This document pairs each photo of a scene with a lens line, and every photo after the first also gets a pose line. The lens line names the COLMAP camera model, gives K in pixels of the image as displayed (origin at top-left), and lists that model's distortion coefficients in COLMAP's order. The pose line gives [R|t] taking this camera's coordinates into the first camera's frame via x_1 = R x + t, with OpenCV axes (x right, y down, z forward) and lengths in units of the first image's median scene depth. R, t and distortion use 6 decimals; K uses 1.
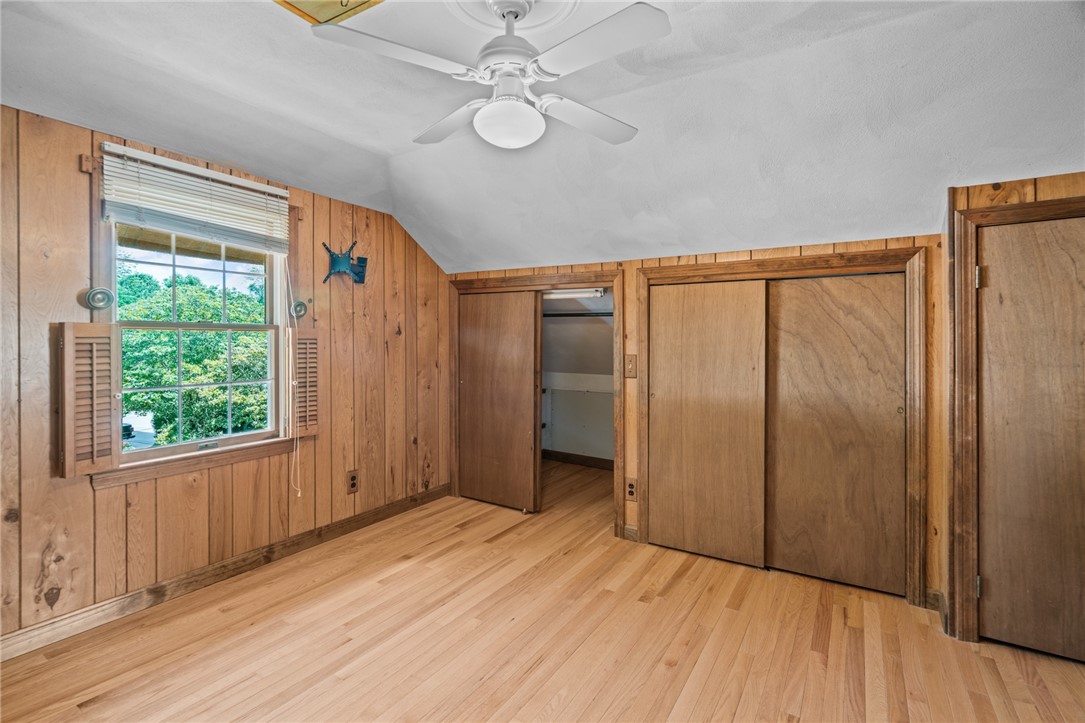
lens RADIAL K [[504.1, 0, 543.1], [0, 504.1, 342.5], [0, 0, 1]] dist [-0.000695, 0.000023]
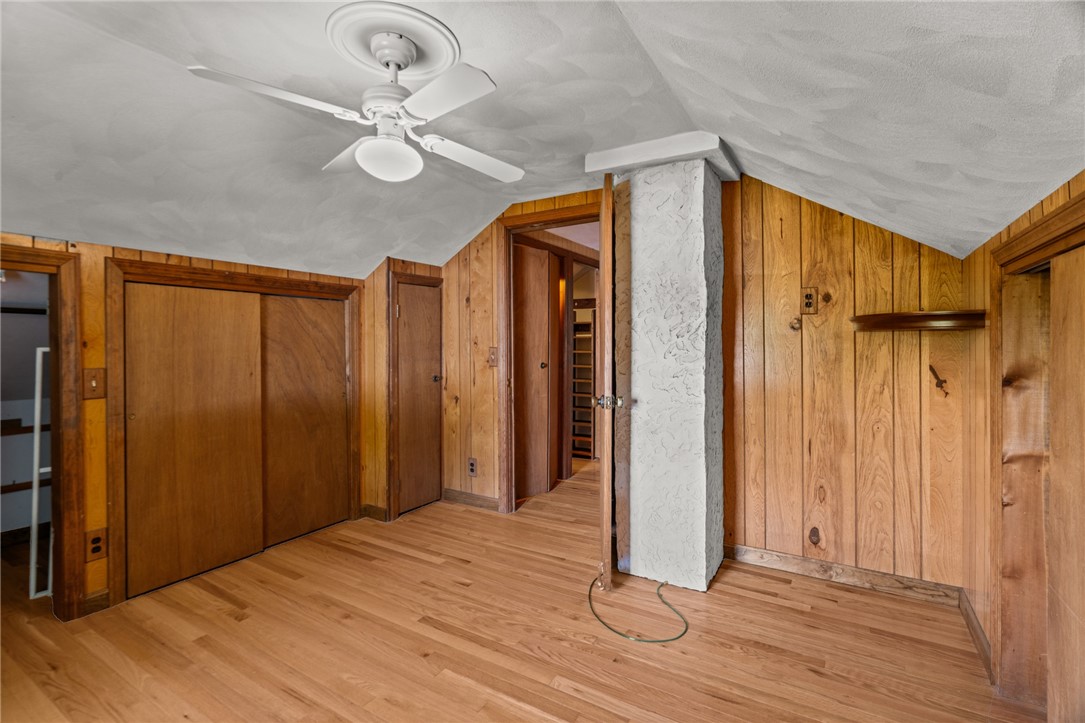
lens RADIAL K [[504.1, 0, 543.1], [0, 504.1, 342.5], [0, 0, 1]] dist [-0.000695, 0.000023]
pose [[-0.008510, -0.001277, 0.999963, -0.644522], [0.002833, 0.999995, 0.001302, -0.014844], [-0.999960, 0.002844, -0.008506, 0.358602]]
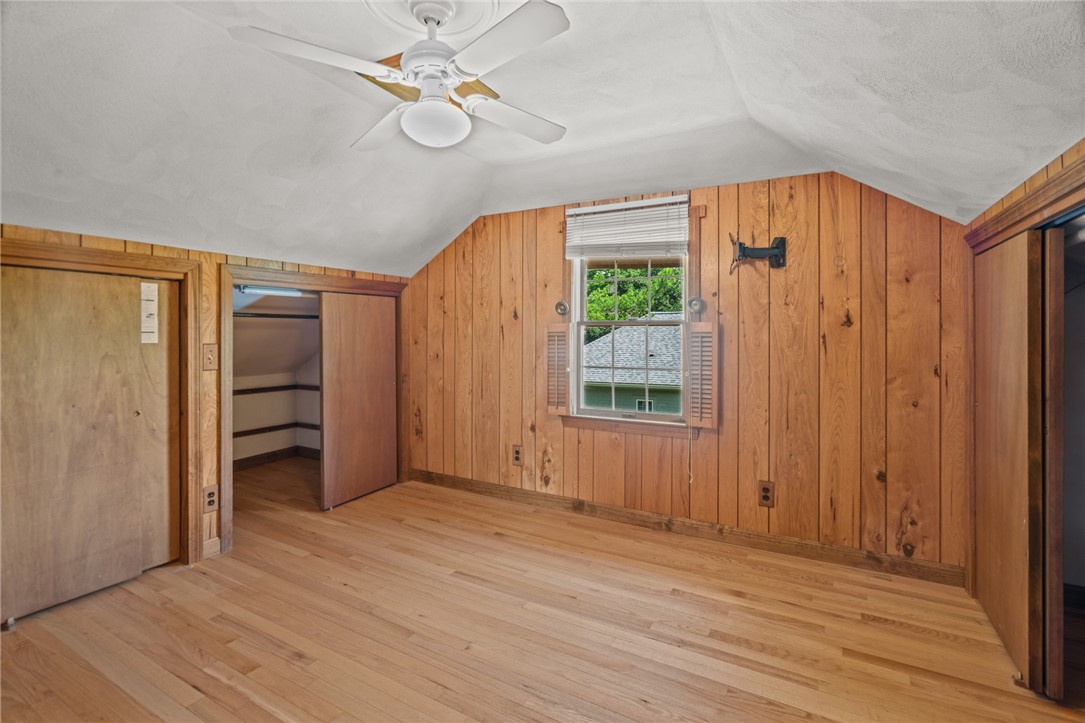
lens RADIAL K [[517.2, 0, 539.7], [0, 517.2, 325.9], [0, 0, 1]] dist [-0.000025, -0.000072]
pose [[0.042326, -0.002124, -0.999102, 0.570094], [0.005564, 0.999983, -0.001890, -0.021051], [0.999088, -0.005479, 0.042337, 0.627967]]
